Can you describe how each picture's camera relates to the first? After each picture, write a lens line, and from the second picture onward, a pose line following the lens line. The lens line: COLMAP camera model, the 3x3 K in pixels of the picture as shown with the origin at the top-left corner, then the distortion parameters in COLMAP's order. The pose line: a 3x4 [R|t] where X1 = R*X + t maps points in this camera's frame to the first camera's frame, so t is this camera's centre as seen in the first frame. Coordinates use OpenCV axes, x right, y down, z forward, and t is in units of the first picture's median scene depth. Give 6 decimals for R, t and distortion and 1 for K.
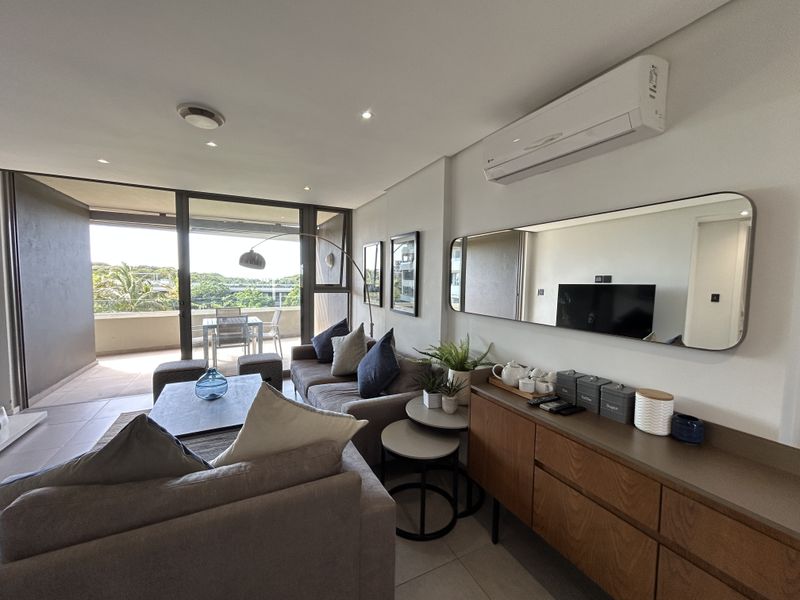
lens RADIAL K [[320.9, 0, 401.2], [0, 320.9, 301.2], [0, 0, 1]] dist [0.000102, 0.001510]
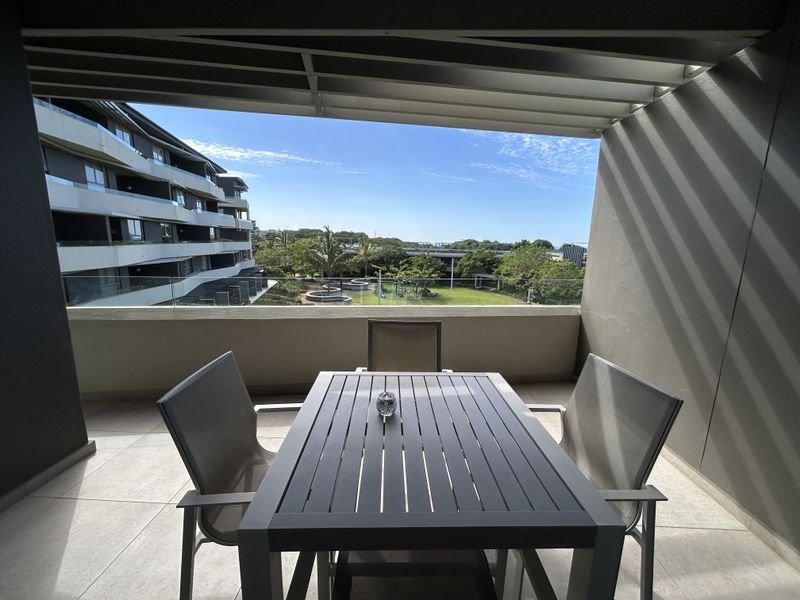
lens RADIAL K [[320.9, 0, 399.9], [0, 320.9, 297.7], [0, 0, 1]] dist [0.000102, 0.001510]
pose [[0.872154, 0.088994, -0.481069, -0.577248], [-0.042911, 0.993442, 0.105984, -0.049822], [0.487346, -0.071792, 0.870253, 1.079282]]
